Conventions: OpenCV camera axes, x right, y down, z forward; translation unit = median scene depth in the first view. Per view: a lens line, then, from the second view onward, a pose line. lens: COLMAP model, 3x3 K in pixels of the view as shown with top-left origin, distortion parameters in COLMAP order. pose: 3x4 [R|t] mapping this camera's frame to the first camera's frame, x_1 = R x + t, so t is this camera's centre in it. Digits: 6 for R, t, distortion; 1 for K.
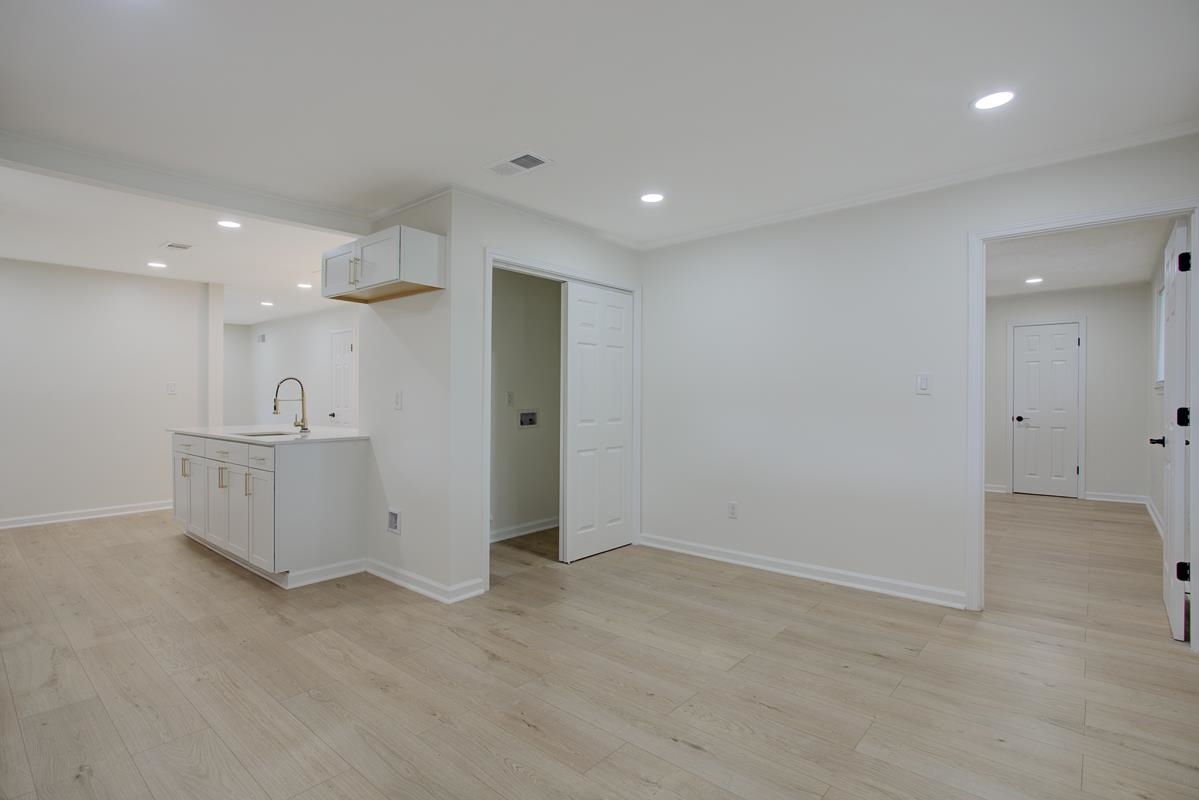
lens RADIAL K [[591.7, 0, 601.3], [0, 591.7, 400.3], [0, 0, 1]] dist [0.004758, 0.000127]
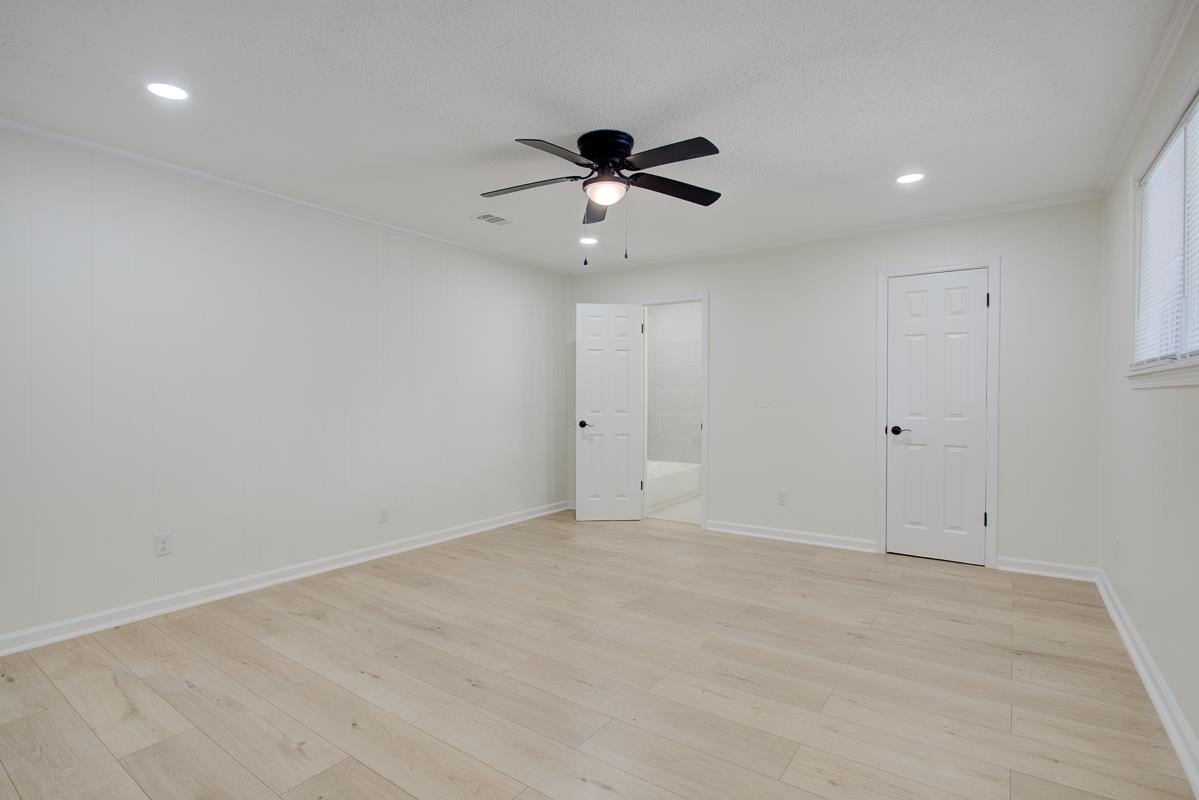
lens RADIAL K [[591.7, 0, 597.5], [0, 591.7, 400.0], [0, 0, 1]] dist [0.004758, 0.000127]
pose [[0.998229, 0.008839, 0.058826, 0.368422], [-0.008609, 0.999954, -0.004156, 0.005472], [-0.058860, 0.003642, 0.998260, 0.418910]]
